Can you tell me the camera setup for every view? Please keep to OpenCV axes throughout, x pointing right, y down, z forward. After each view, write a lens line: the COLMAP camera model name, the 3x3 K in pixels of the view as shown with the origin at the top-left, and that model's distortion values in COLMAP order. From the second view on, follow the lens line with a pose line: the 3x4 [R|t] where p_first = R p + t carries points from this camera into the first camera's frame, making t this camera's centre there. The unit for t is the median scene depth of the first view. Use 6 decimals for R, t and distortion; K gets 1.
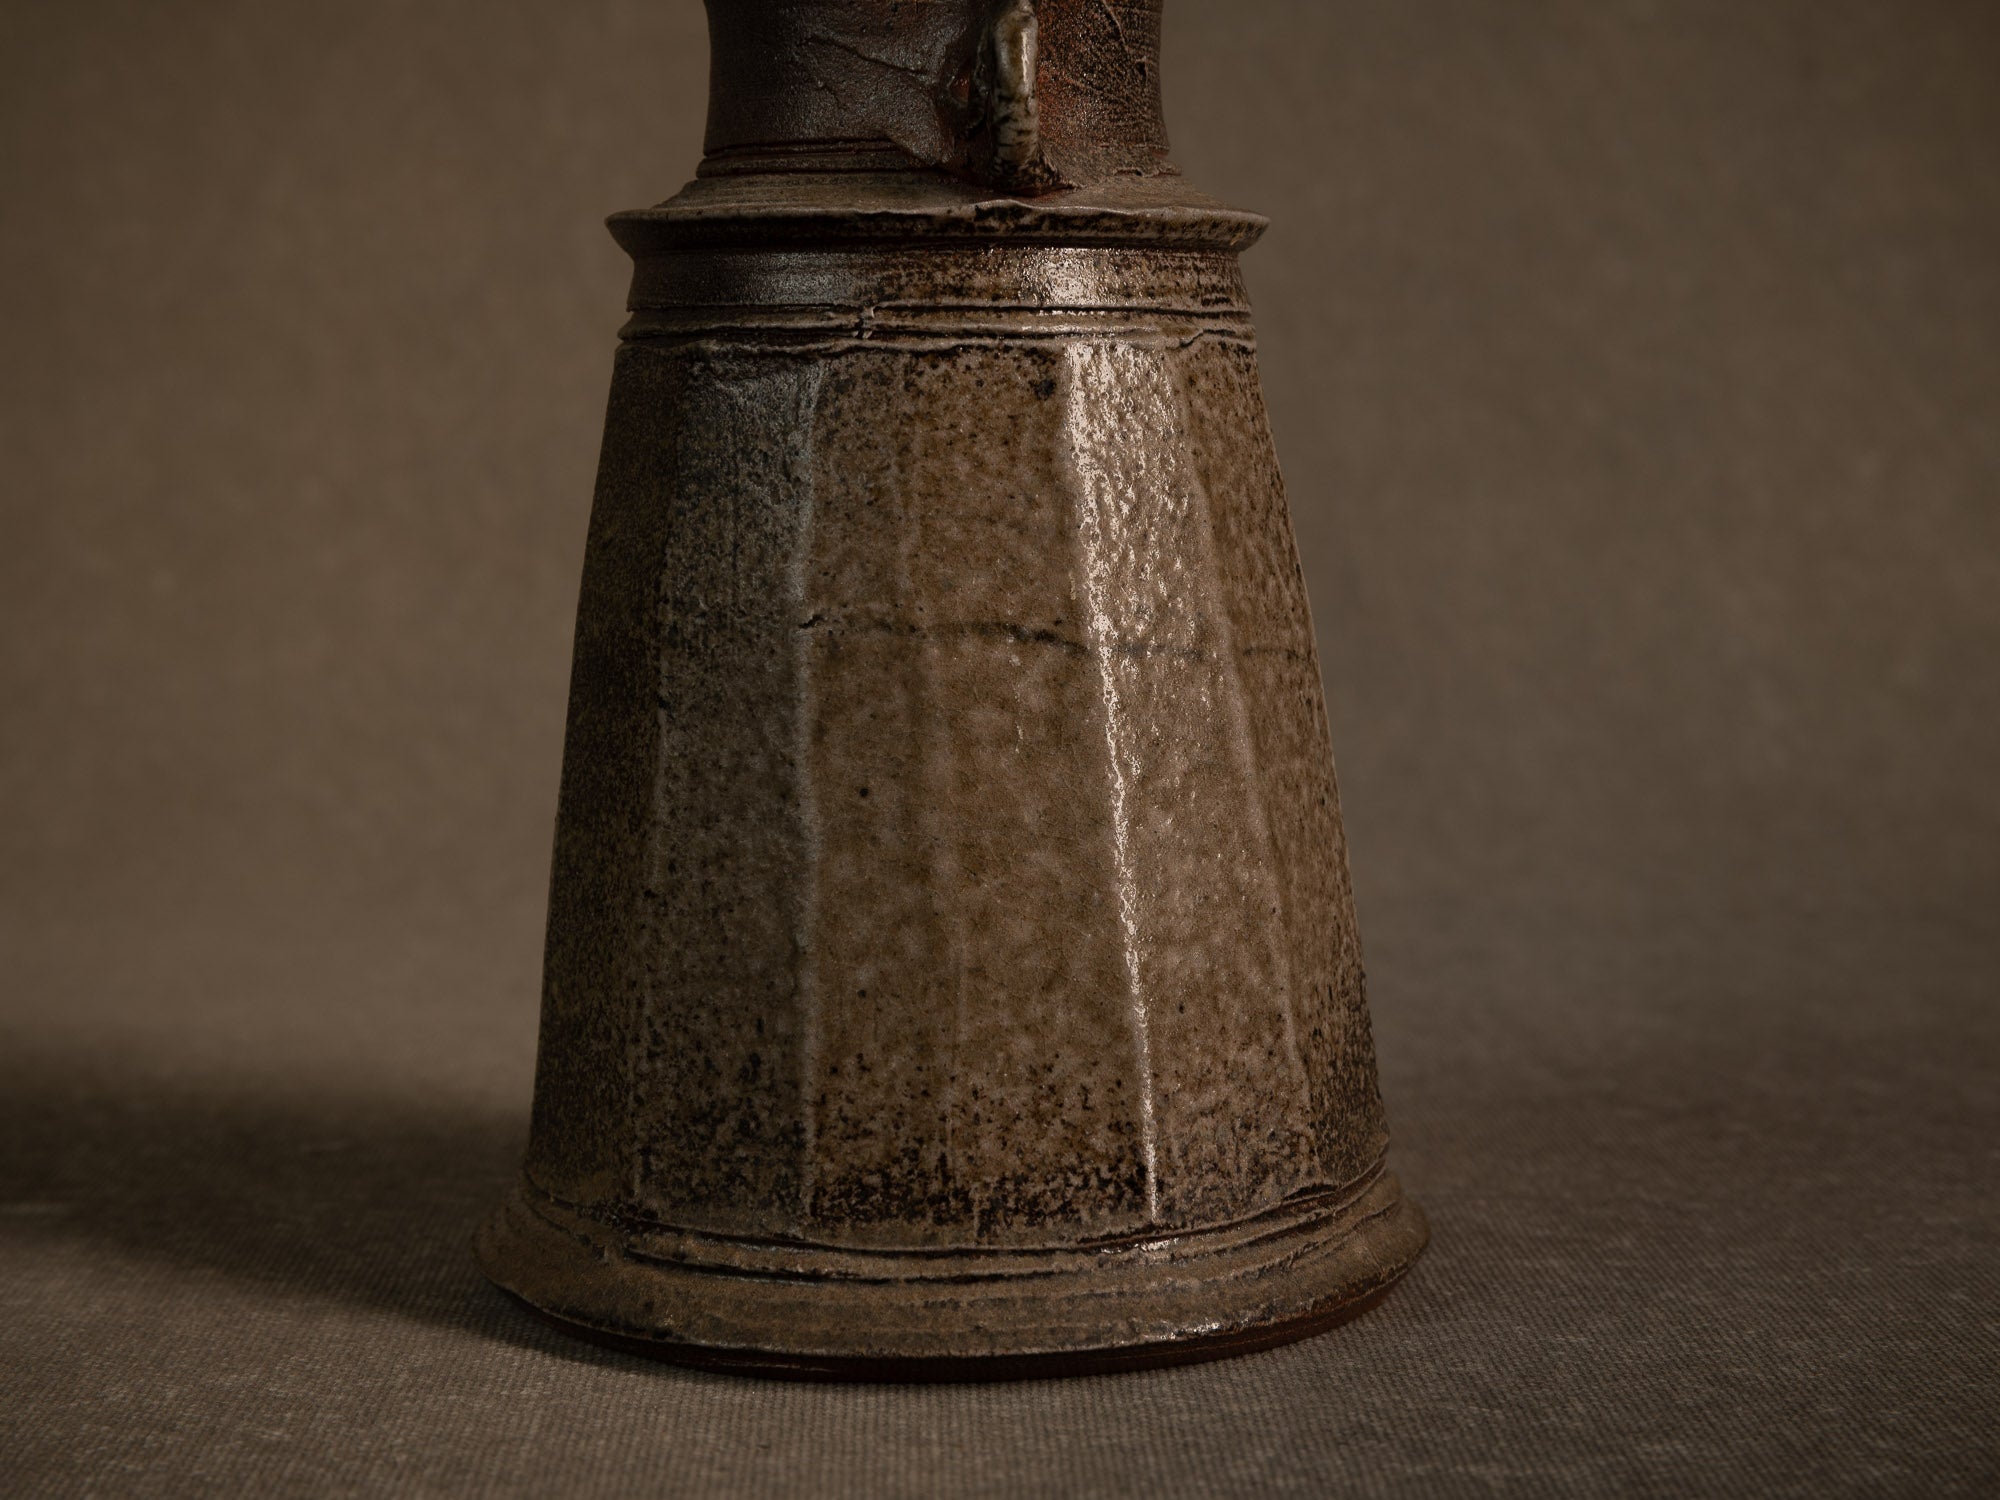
lens RADIAL K [[3761.4, 0, 1000.0], [0, 3761.4, 750.0], [0, 0, 1]] dist [-0.026547, 0.278923]
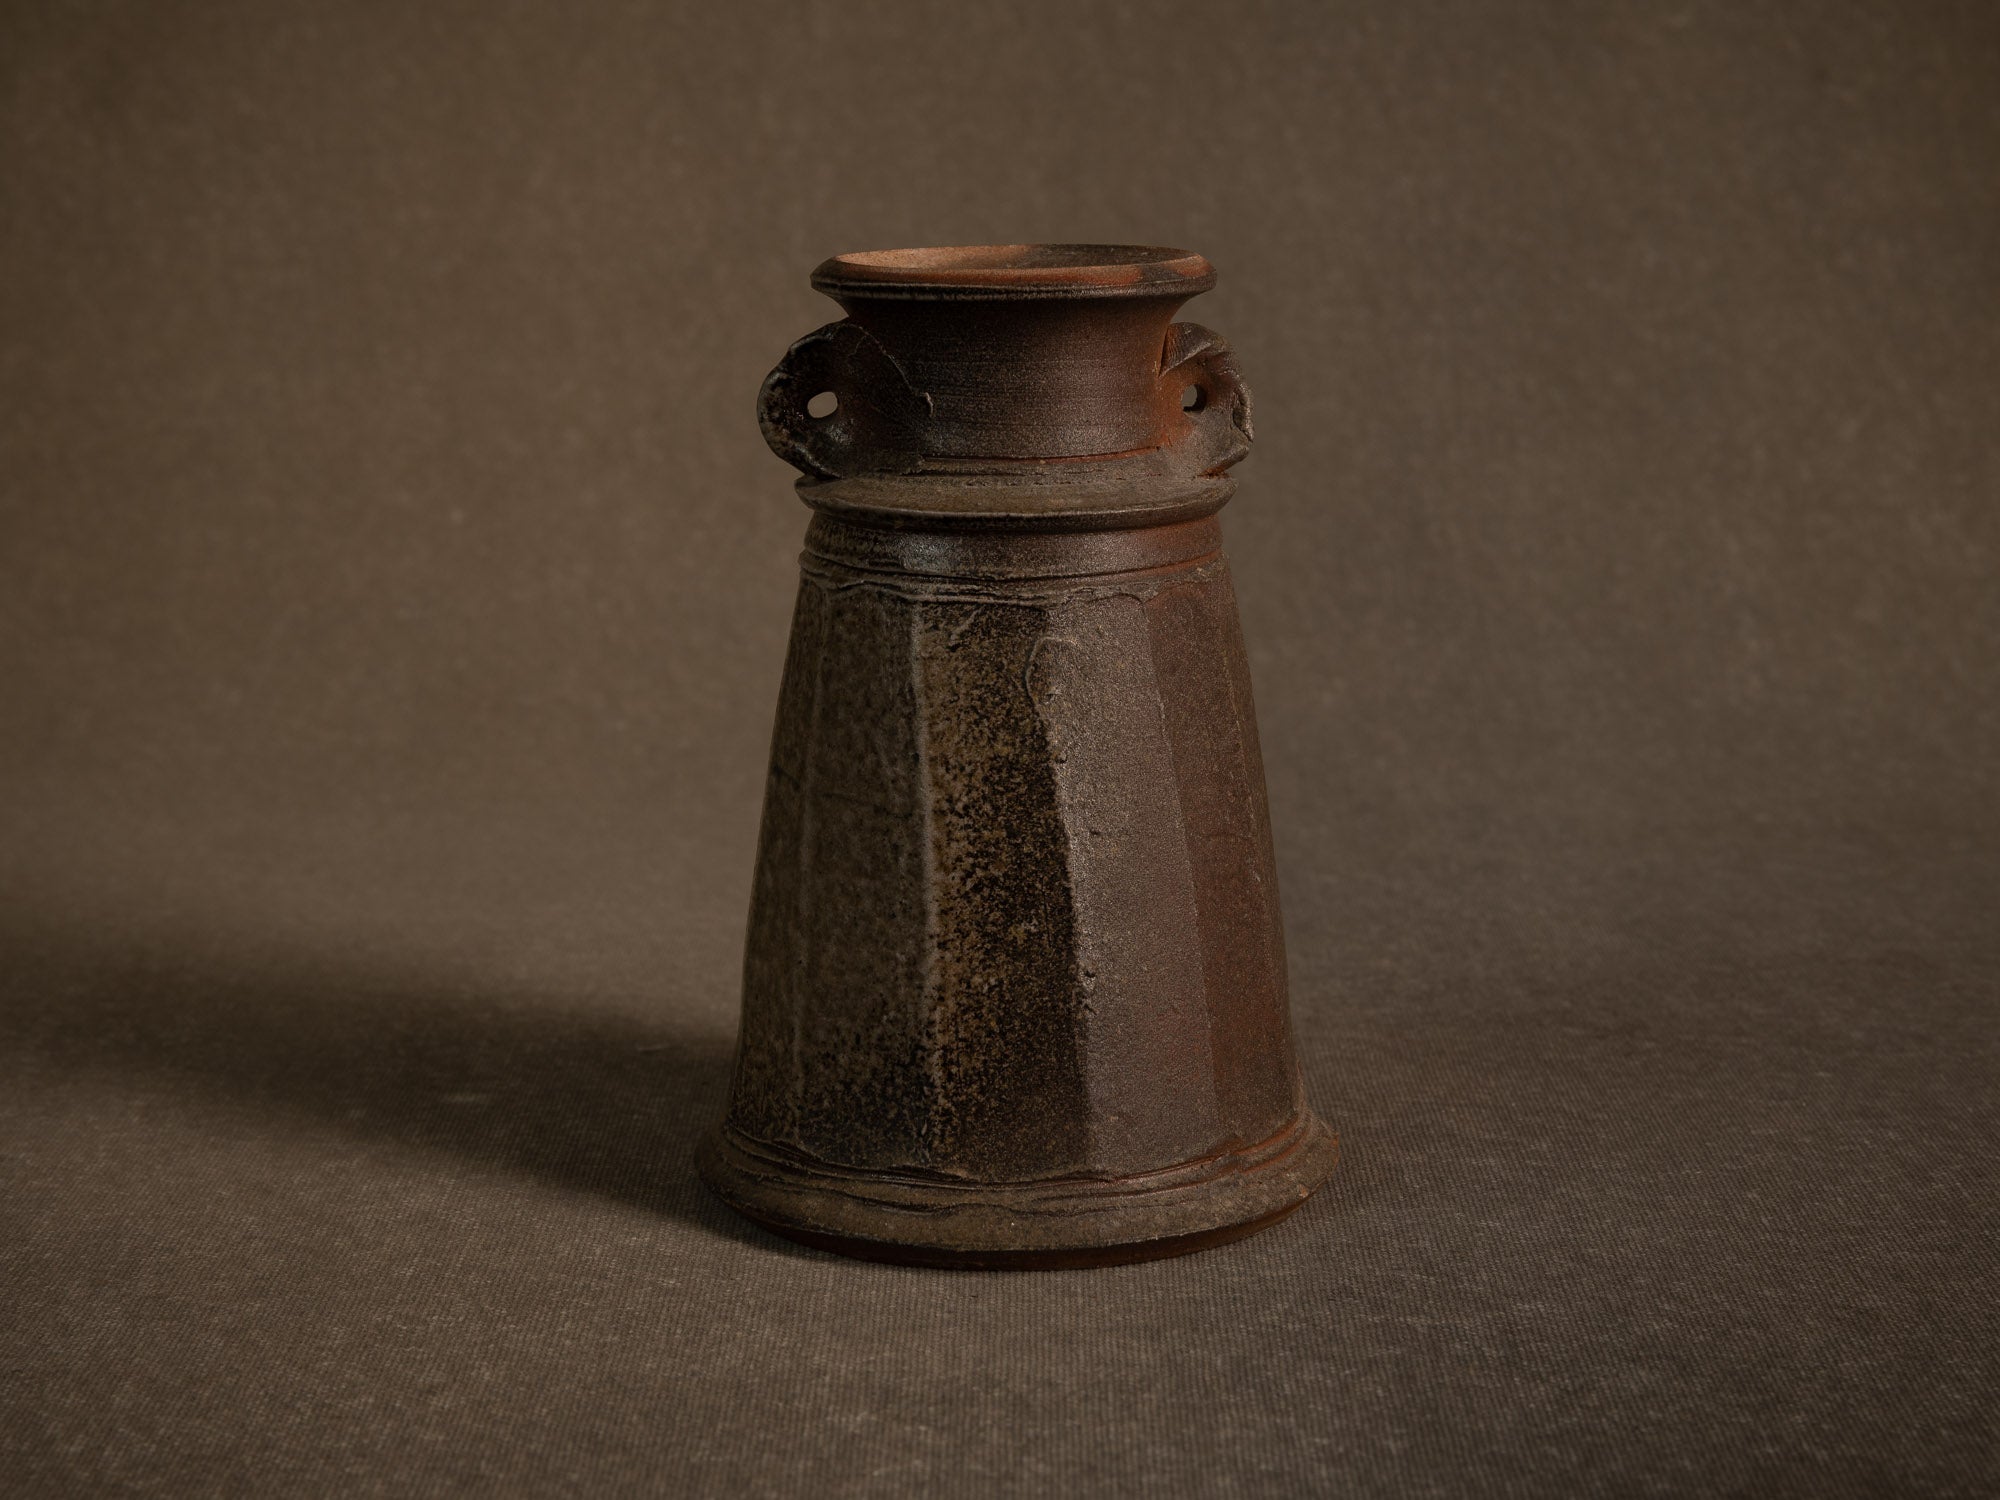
lens RADIAL K [[3761.4, 0, 1000.0], [0, 3761.4, 750.0], [0, 0, 1]] dist [-0.026547, 0.278923]
pose [[-0.130979, 0.201530, -0.970685, 1.567434], [-0.096543, 0.971874, 0.214804, -0.386812], [0.986673, 0.121848, -0.107839, 1.268283]]
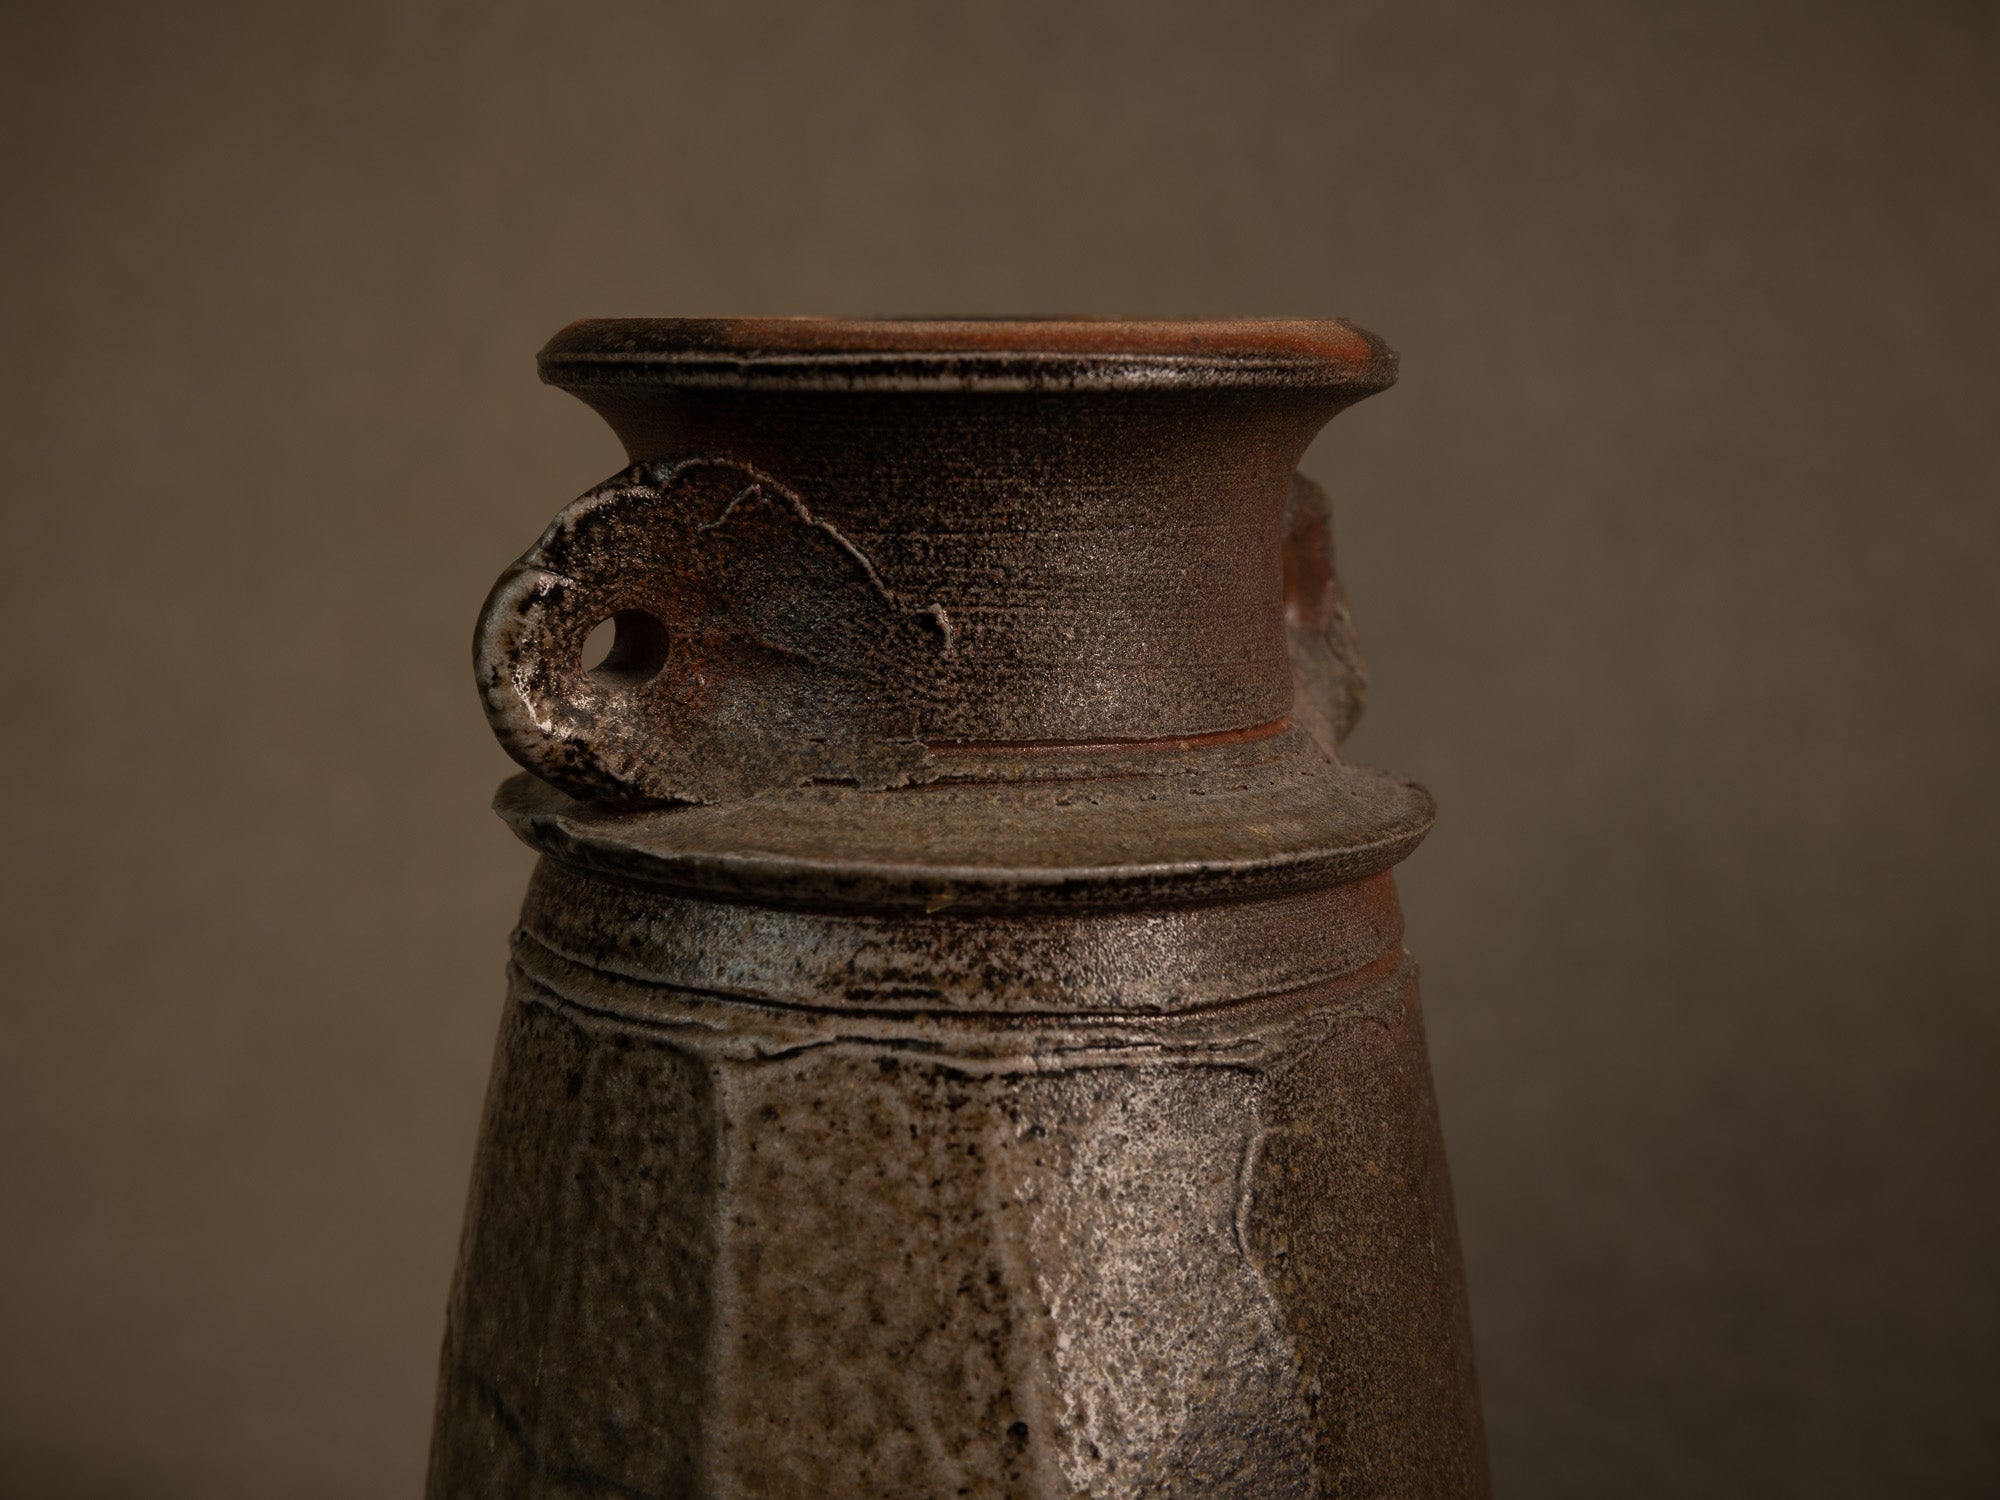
lens RADIAL K [[3569.6, 0, 1000.0], [0, 3569.6, 750.0], [0, 0, 1]] dist [-0.018543, 0.147980]
pose [[0.363306, 0.130759, -0.922448, 0.654591], [-0.108434, 0.989308, 0.097530, -0.233250], [0.925338, 0.064592, 0.373600, 0.820774]]
